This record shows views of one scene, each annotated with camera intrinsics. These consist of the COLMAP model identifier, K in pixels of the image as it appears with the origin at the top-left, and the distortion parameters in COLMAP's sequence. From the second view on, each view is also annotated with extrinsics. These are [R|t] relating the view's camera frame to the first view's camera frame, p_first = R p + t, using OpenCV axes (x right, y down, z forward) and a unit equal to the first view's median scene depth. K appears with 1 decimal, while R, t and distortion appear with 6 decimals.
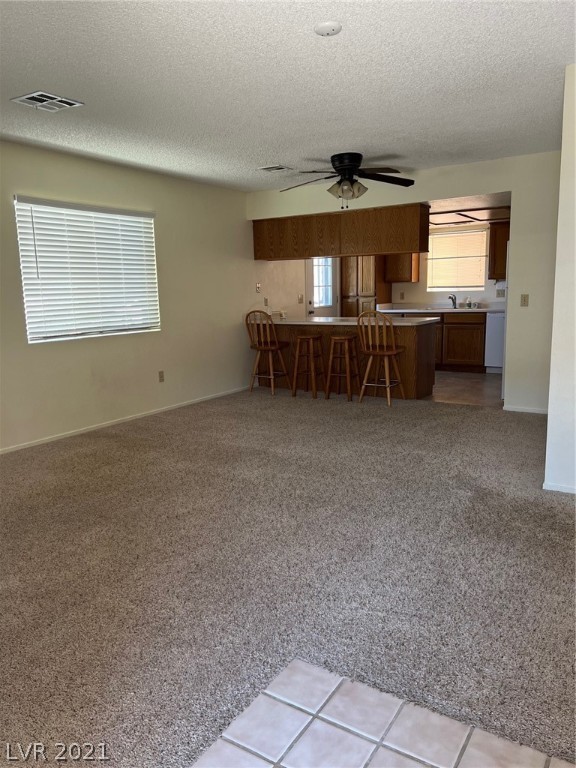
lens RADIAL K [[577.4, 0, 288.3], [0, 577.4, 385.7], [0, 0, 1]] dist [0.044257, -0.044771]
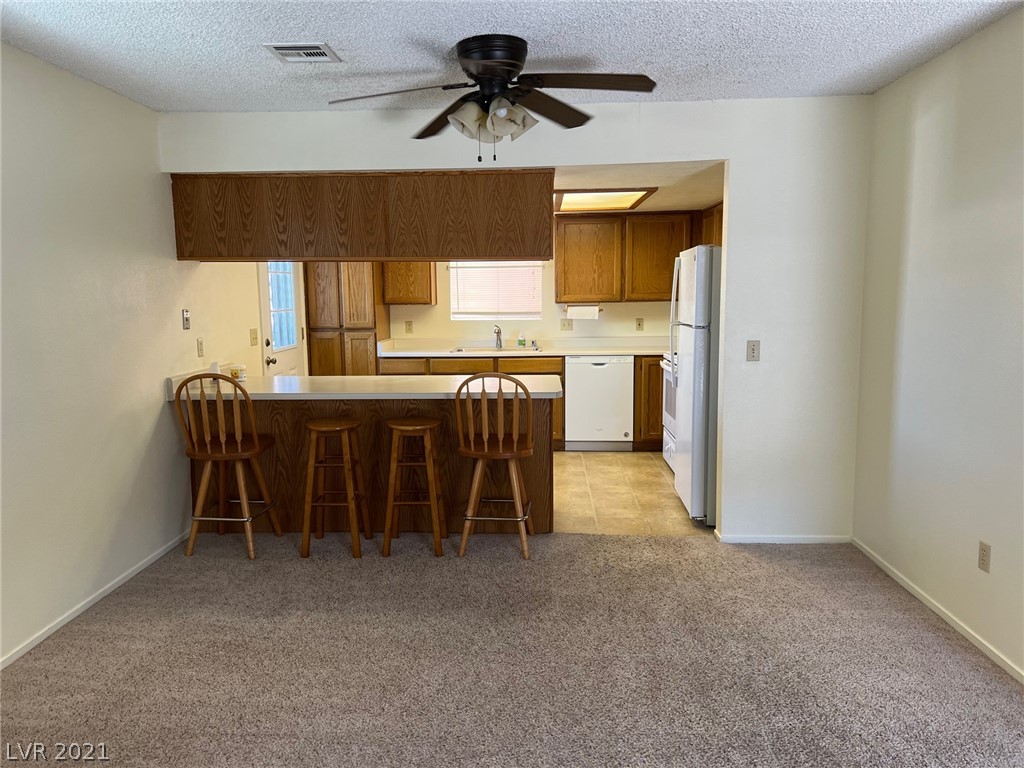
lens RADIAL K [[769.9, 0, 510.5], [0, 769.9, 383.5], [0, 0, 1]] dist [0.044257, -0.044771]
pose [[0.871461, -0.041413, 0.488714, -0.136098], [0.069596, 0.996788, -0.039636, -0.077901], [-0.485502, 0.068553, 0.871543, 0.349327]]
